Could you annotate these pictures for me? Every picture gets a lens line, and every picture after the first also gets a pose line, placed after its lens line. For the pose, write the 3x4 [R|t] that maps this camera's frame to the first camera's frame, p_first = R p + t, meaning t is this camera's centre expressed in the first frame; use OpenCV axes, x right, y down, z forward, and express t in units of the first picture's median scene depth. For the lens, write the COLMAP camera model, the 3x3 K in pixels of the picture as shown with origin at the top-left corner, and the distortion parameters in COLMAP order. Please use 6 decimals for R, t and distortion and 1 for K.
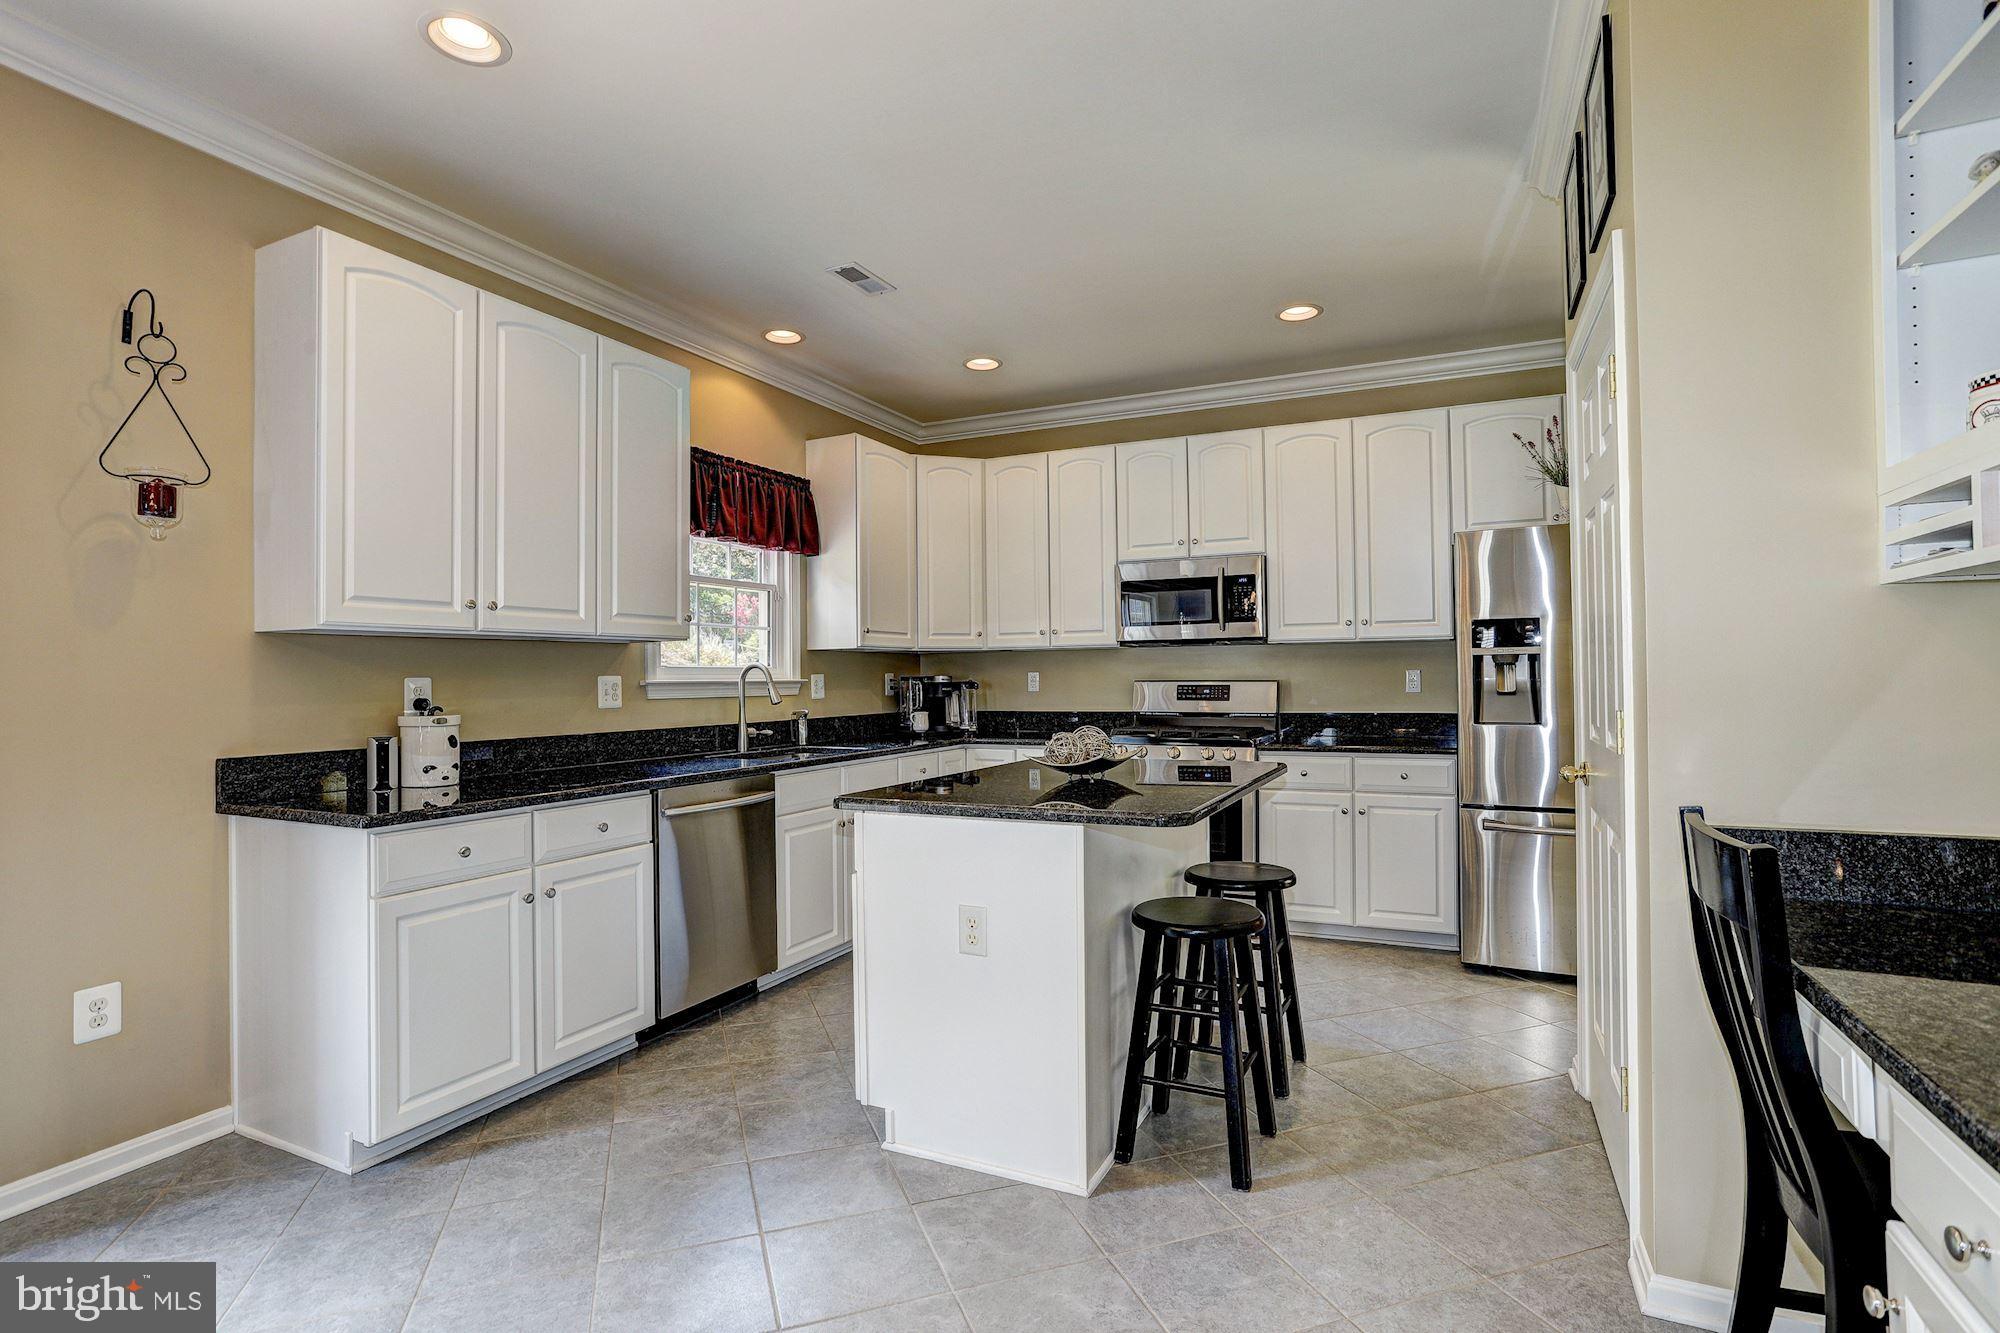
lens RADIAL K [[971.9, 0, 988.9], [0, 971.9, 665.5], [0, 0, 1]] dist [-0.061204, 0.039761]
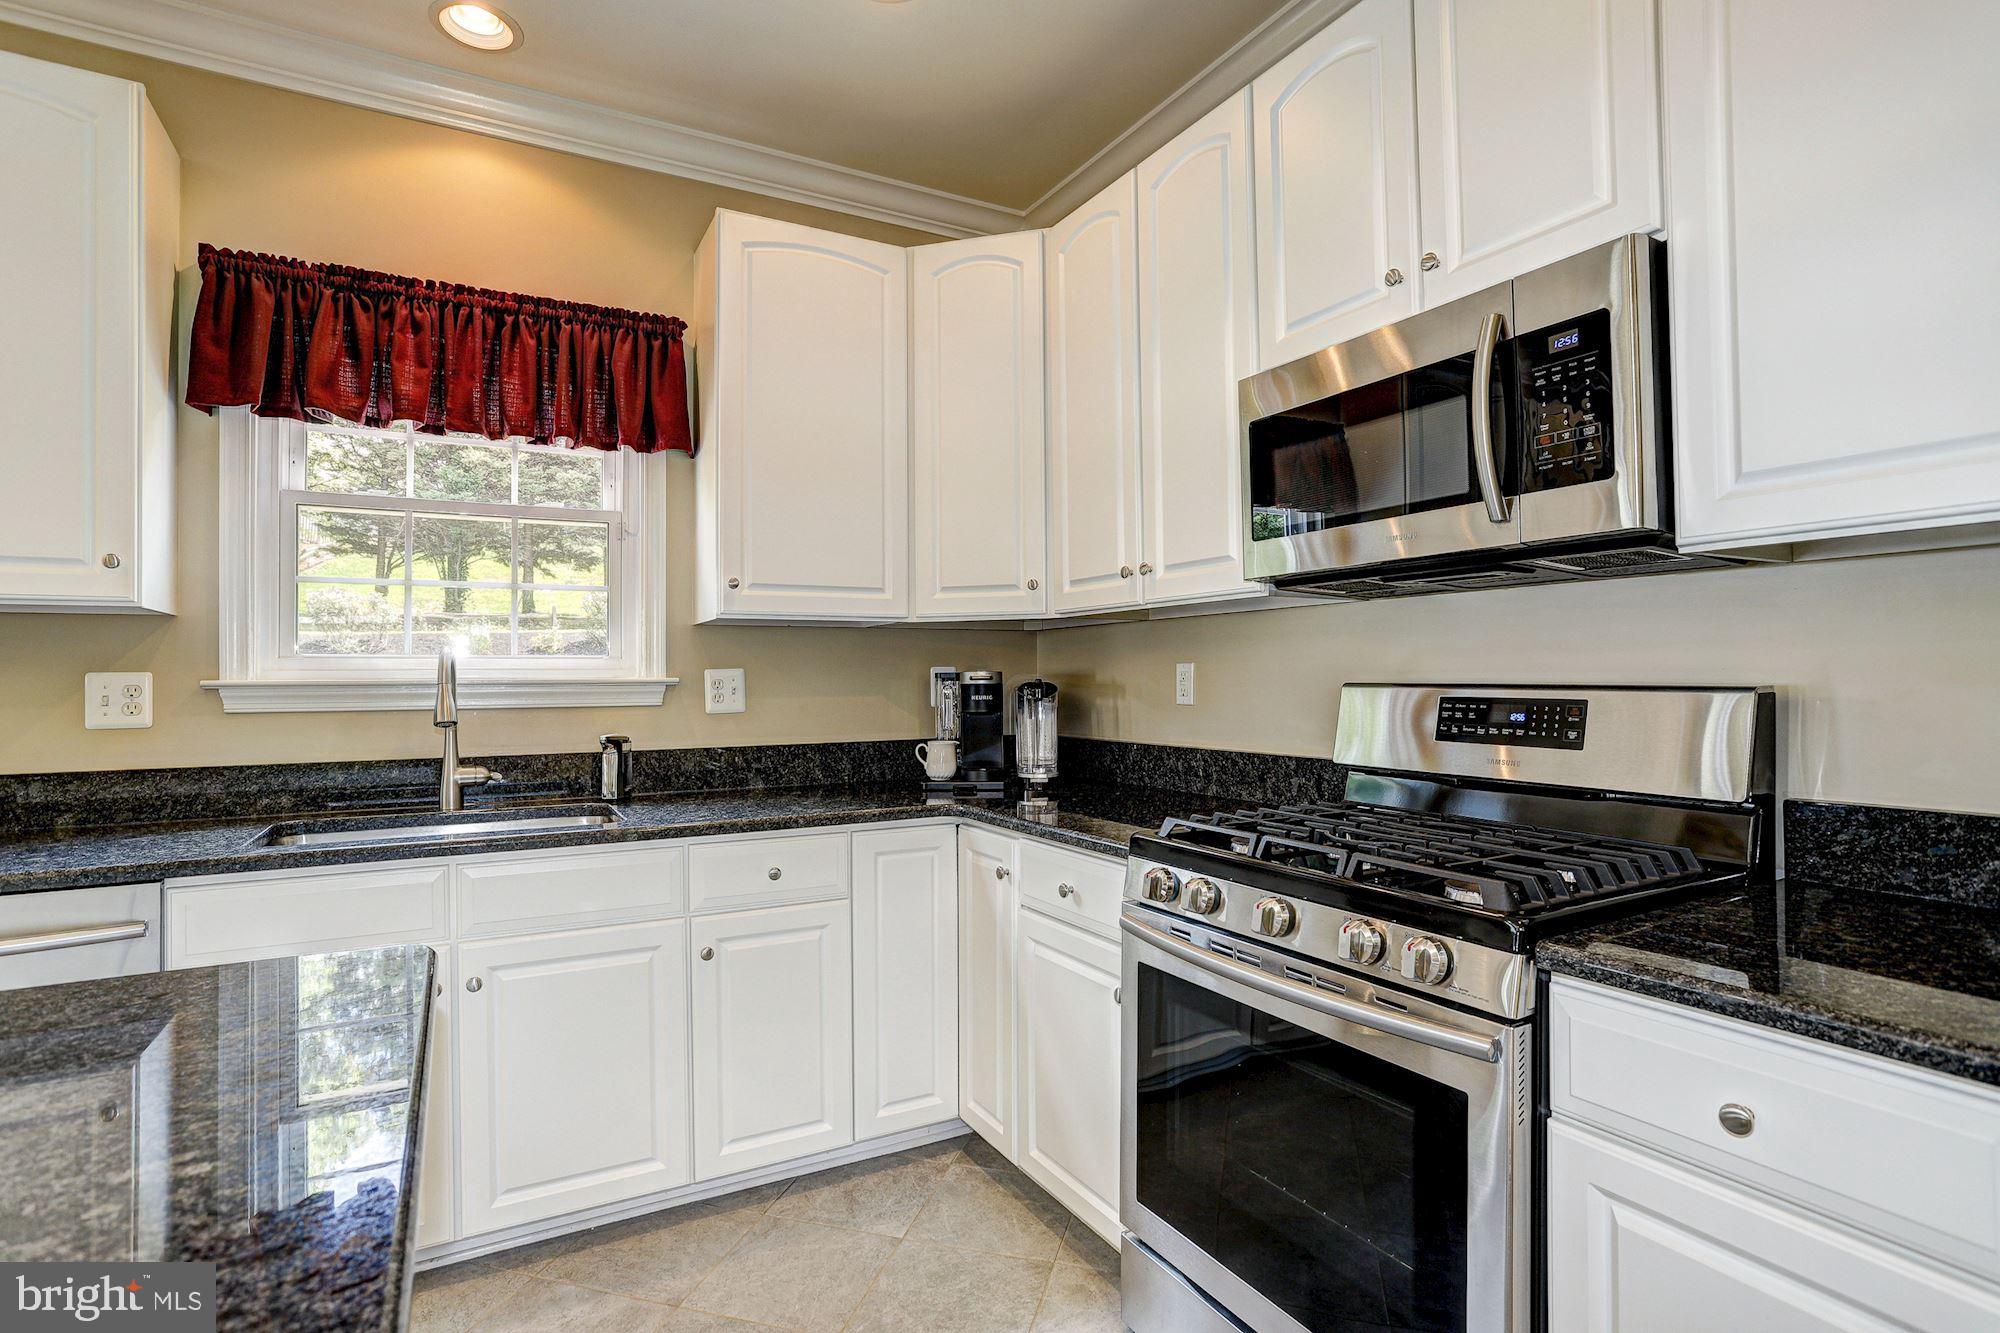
lens RADIAL K [[1041.8, 0, 955.6], [0, 1041.8, 656.3], [0, 0, 1]] dist [0.000902, -0.000007]
pose [[0.784974, -0.009853, -0.619451, 0.320288], [0.008572, 0.999951, -0.005044, 0.006582], [0.619470, -0.001351, 0.785019, 0.657325]]
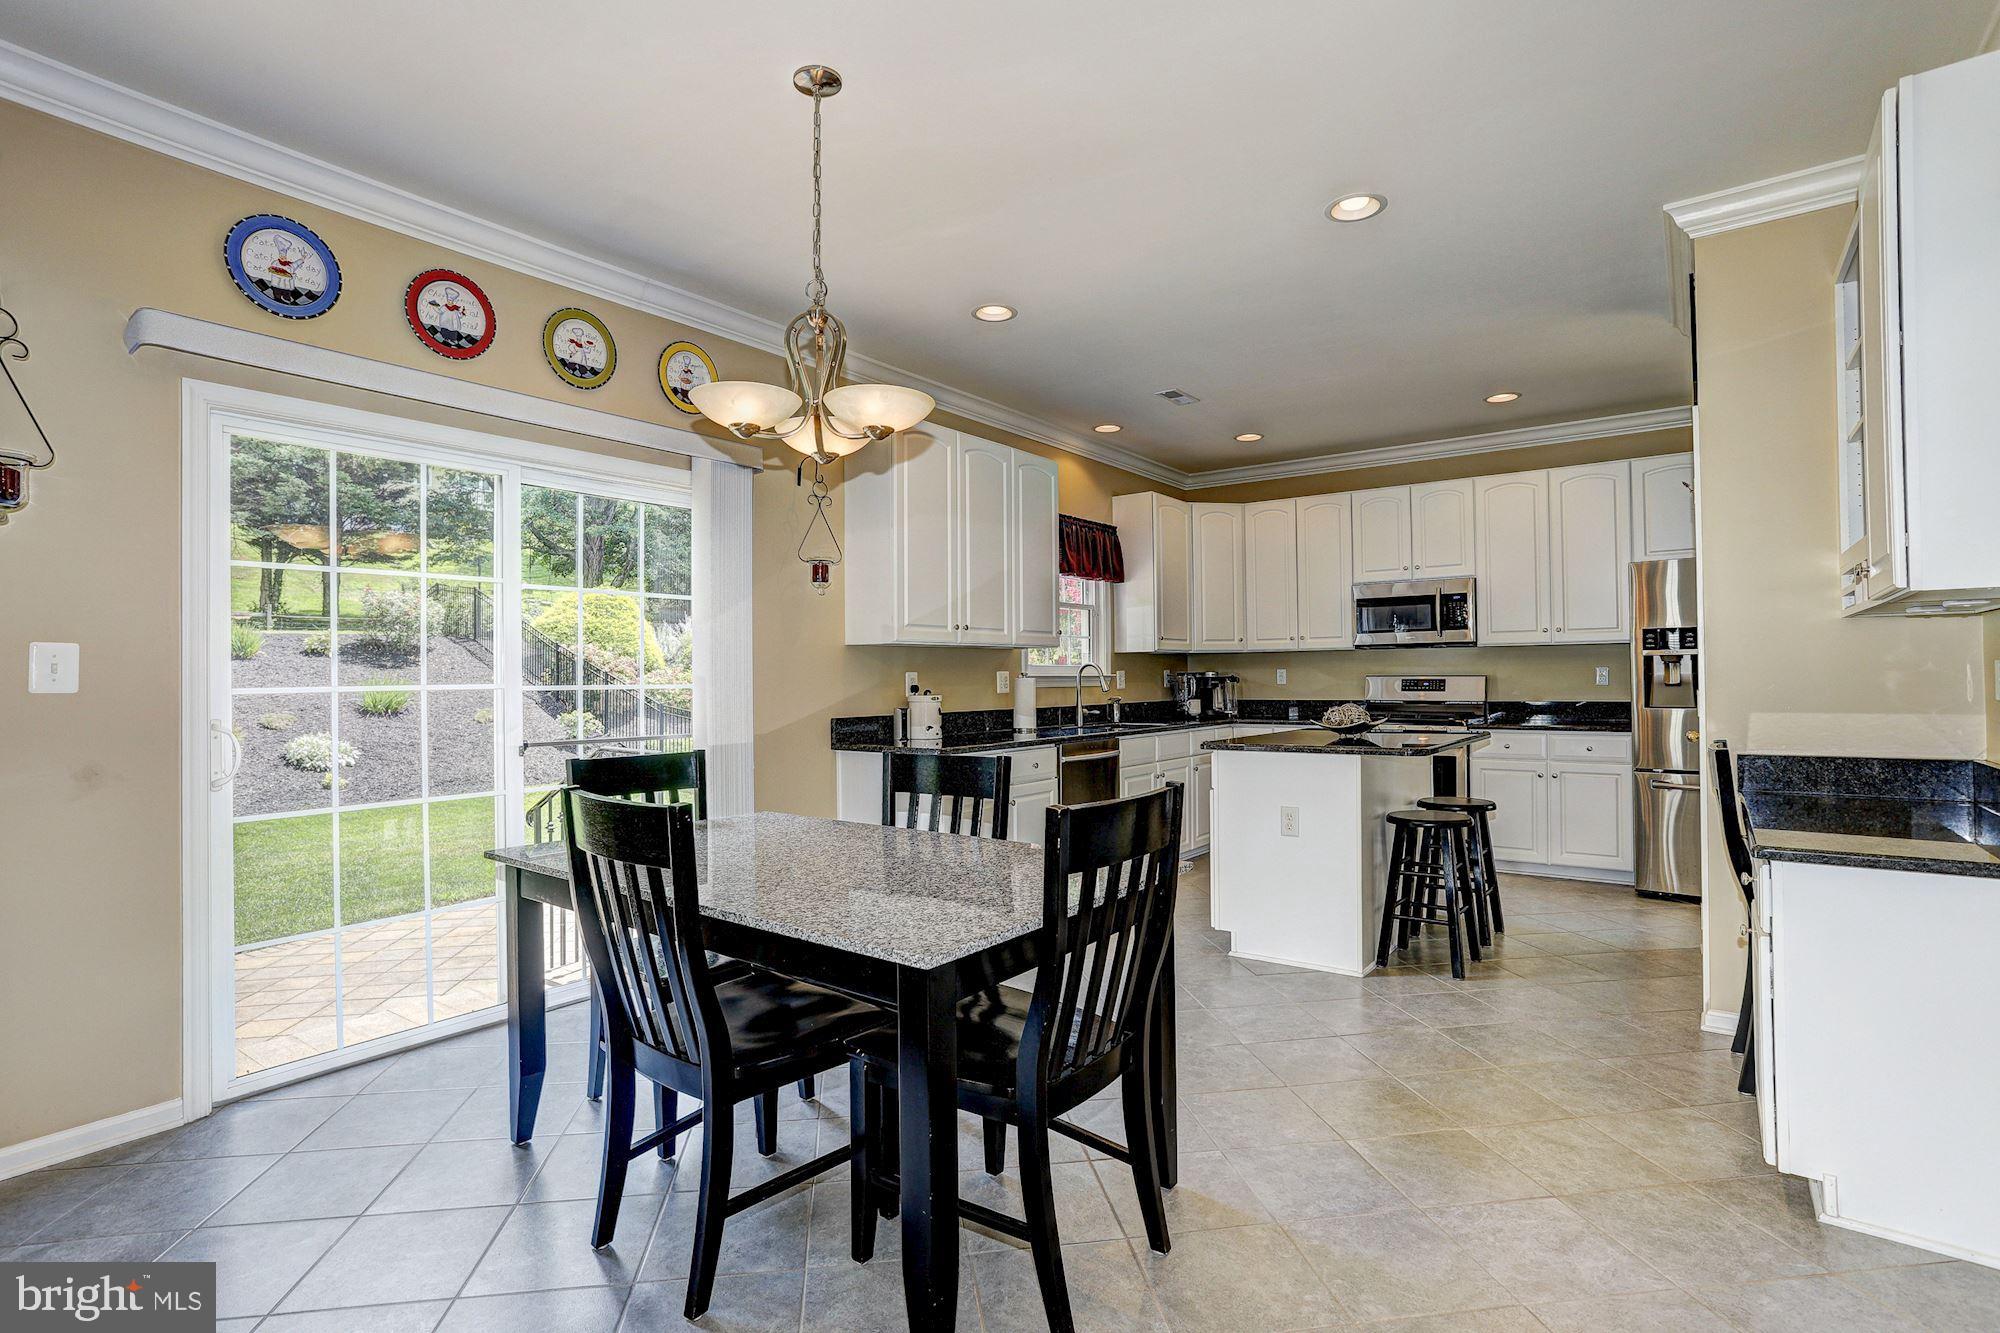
lens RADIAL K [[971.9, 0, 988.9], [0, 971.9, 665.5], [0, 0, 1]] dist [-0.061204, 0.039761]
pose [[0.981337, -0.001035, -0.192292, -0.104455], [0.001268, 0.999999, 0.001091, 0.000135], [0.192290, -0.001315, 0.981337, -0.378774]]
